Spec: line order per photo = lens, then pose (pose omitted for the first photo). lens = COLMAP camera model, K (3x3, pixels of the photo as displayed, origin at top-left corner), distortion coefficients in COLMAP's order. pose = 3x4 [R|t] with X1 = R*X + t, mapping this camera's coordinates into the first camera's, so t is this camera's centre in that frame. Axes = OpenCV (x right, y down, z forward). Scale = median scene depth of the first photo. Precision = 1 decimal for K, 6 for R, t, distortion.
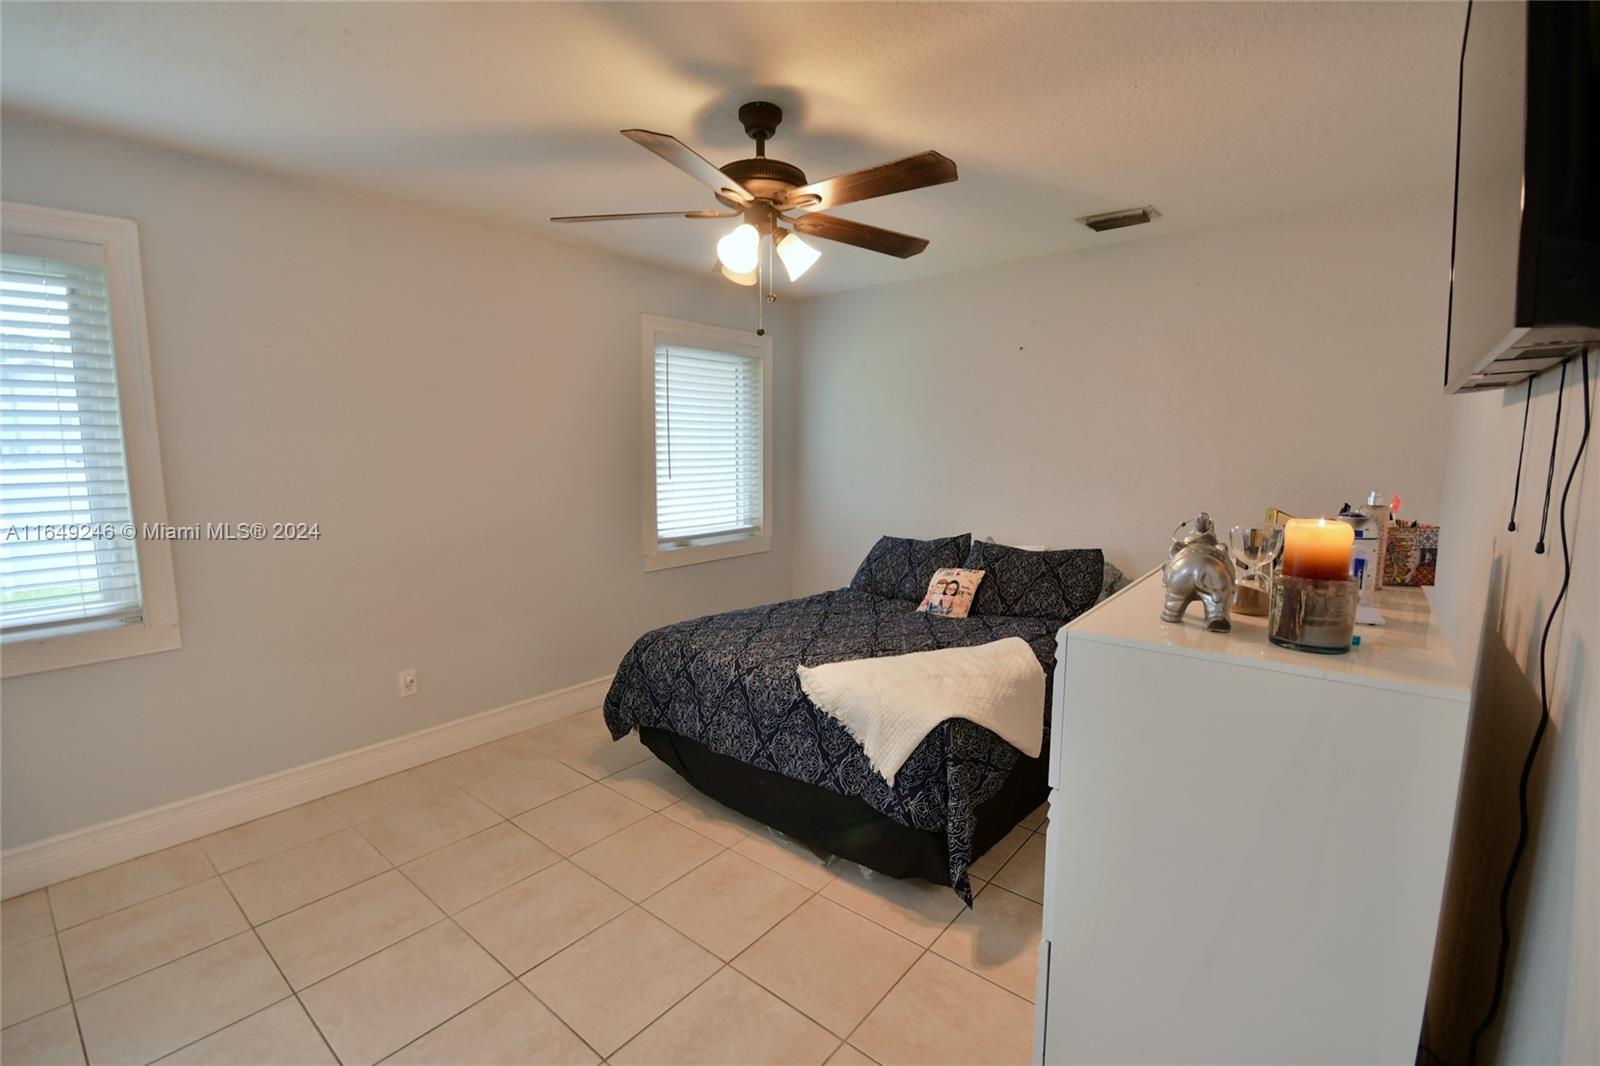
lens RADIAL K [[706.6, 0, 796.3], [0, 706.6, 536.8], [0, 0, 1]] dist [0.008263, -0.011562]
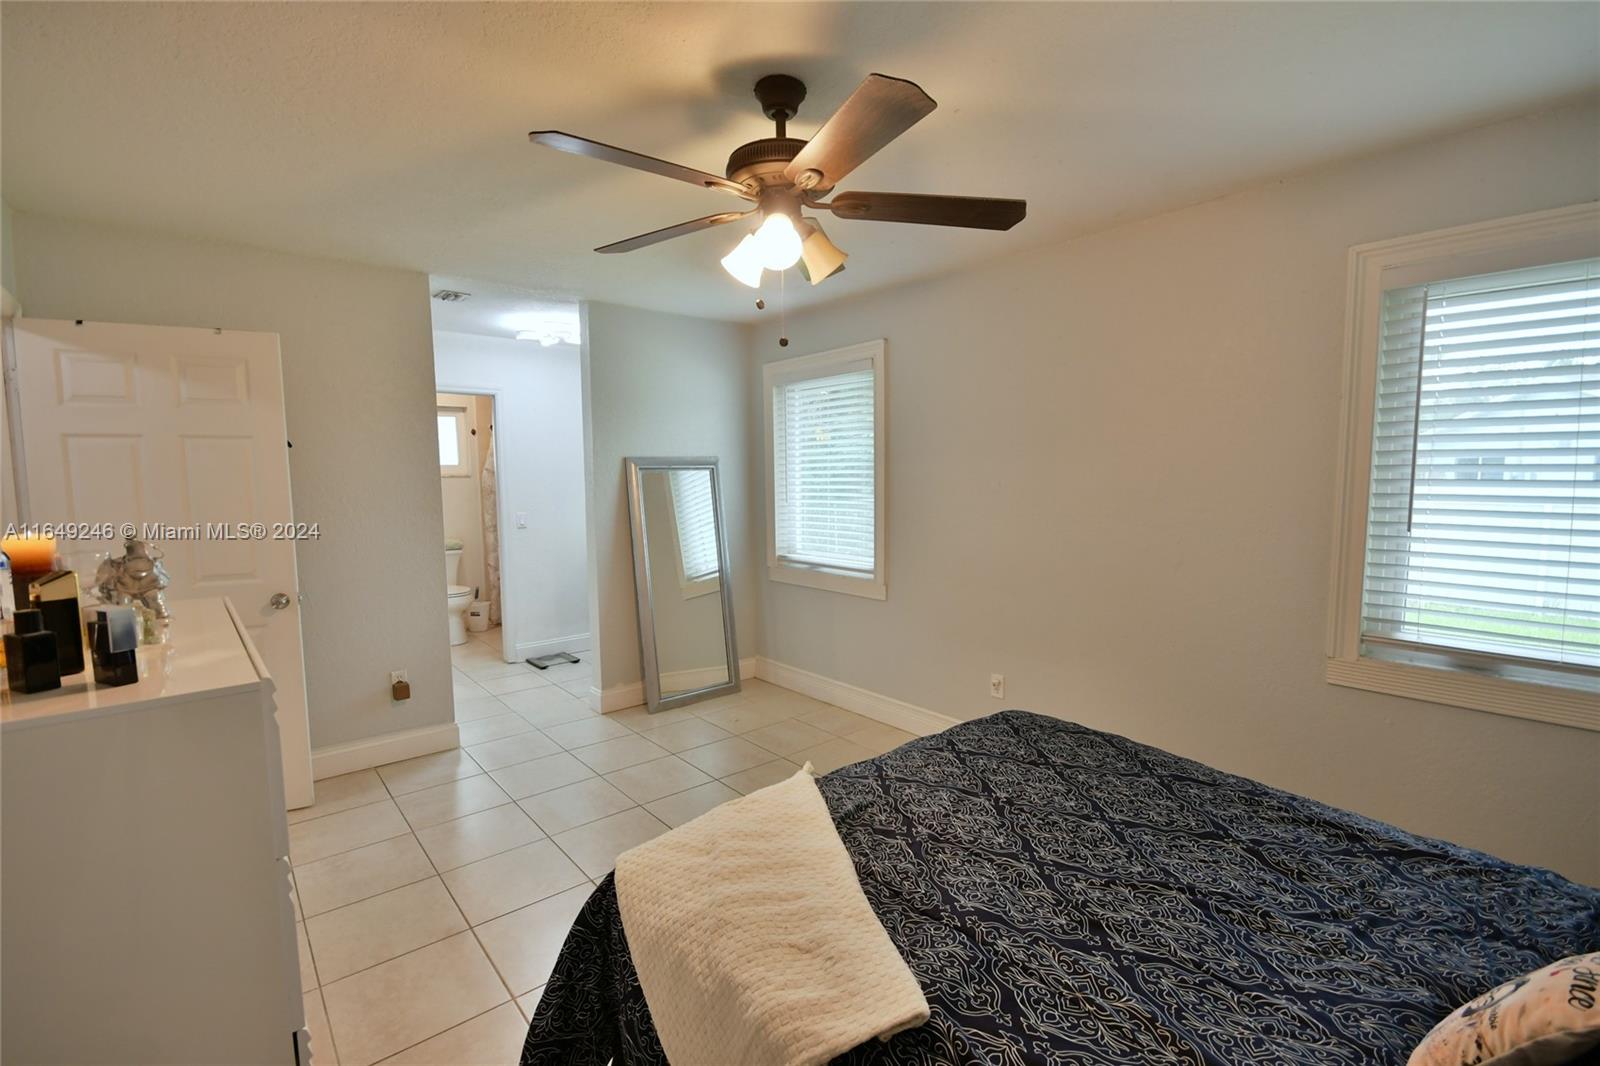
lens RADIAL K [[706.6, 0, 796.3], [0, 706.6, 536.8], [0, 0, 1]] dist [0.008263, -0.011562]
pose [[-0.169893, 0.090670, -0.981283, 0.692232], [-0.126135, 0.985567, 0.112904, -0.132696], [0.977357, 0.142955, -0.156004, 1.002512]]
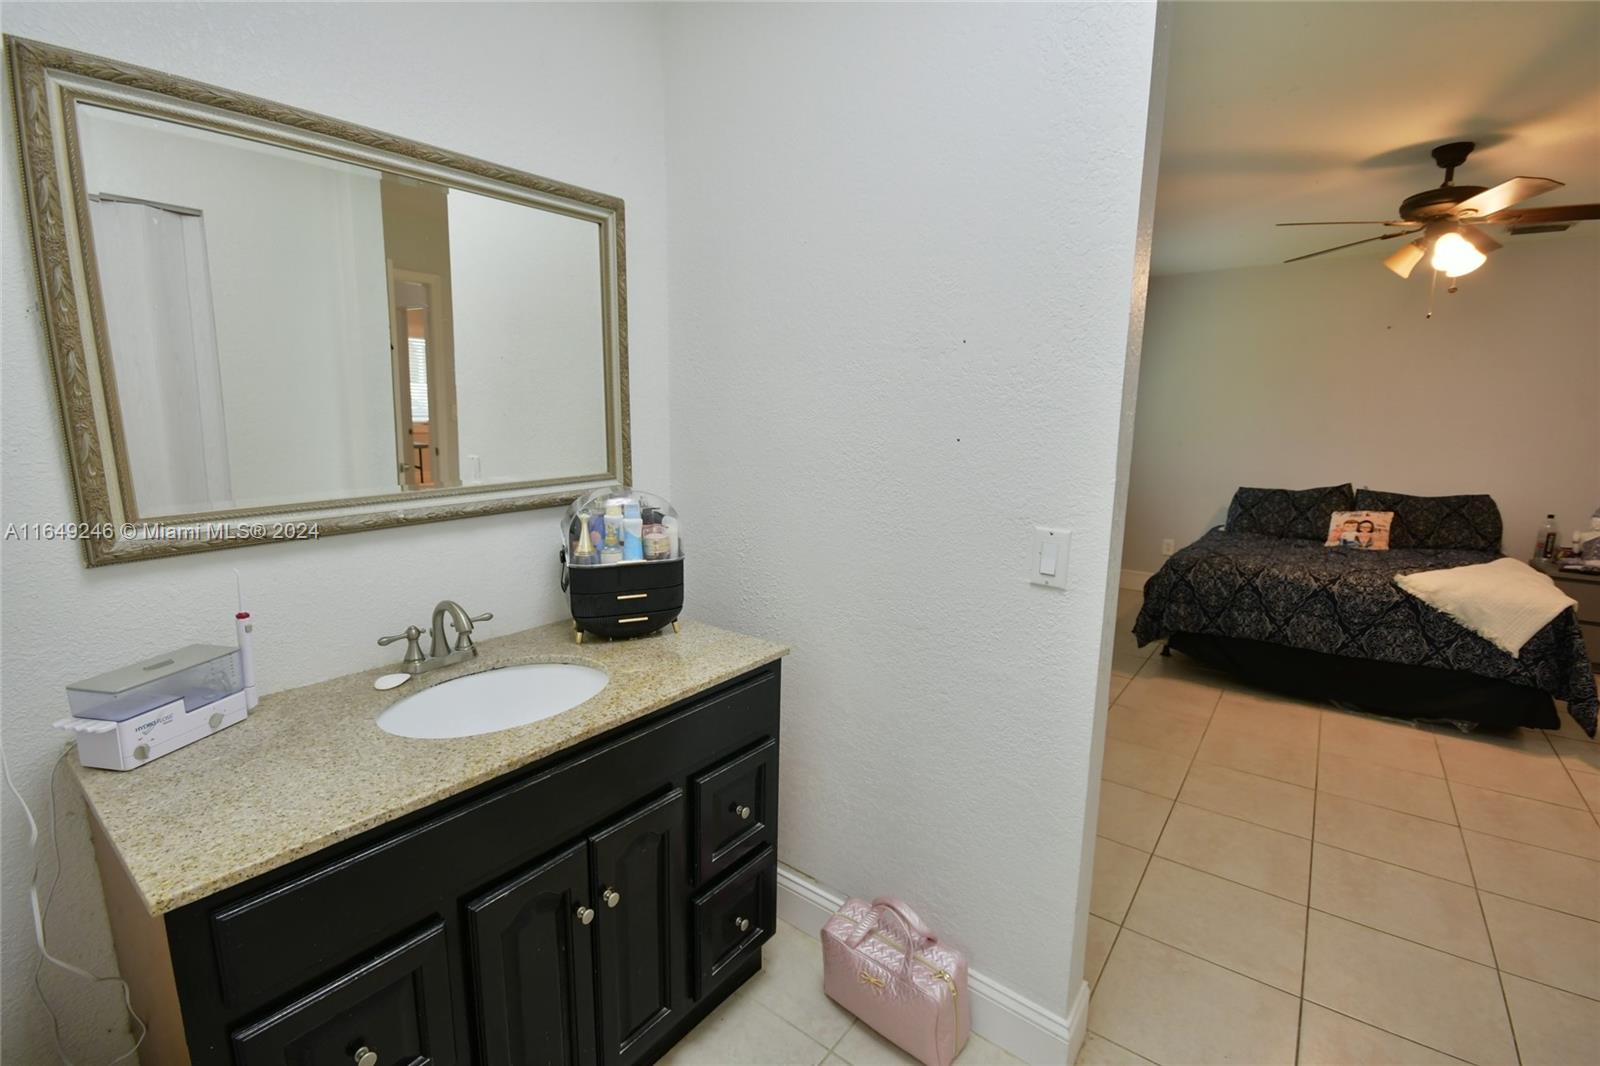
lens RADIAL K [[692.6, 0, 800.0], [0, 692.6, 533.0], [0, 0, 1]] dist [0.001942, -0.010812]
pose [[0.999628, 0.001956, 0.027217, -1.050616], [-0.002898, 0.999397, 0.034610, 0.061081], [-0.027133, -0.034676, 0.999030, -0.211887]]
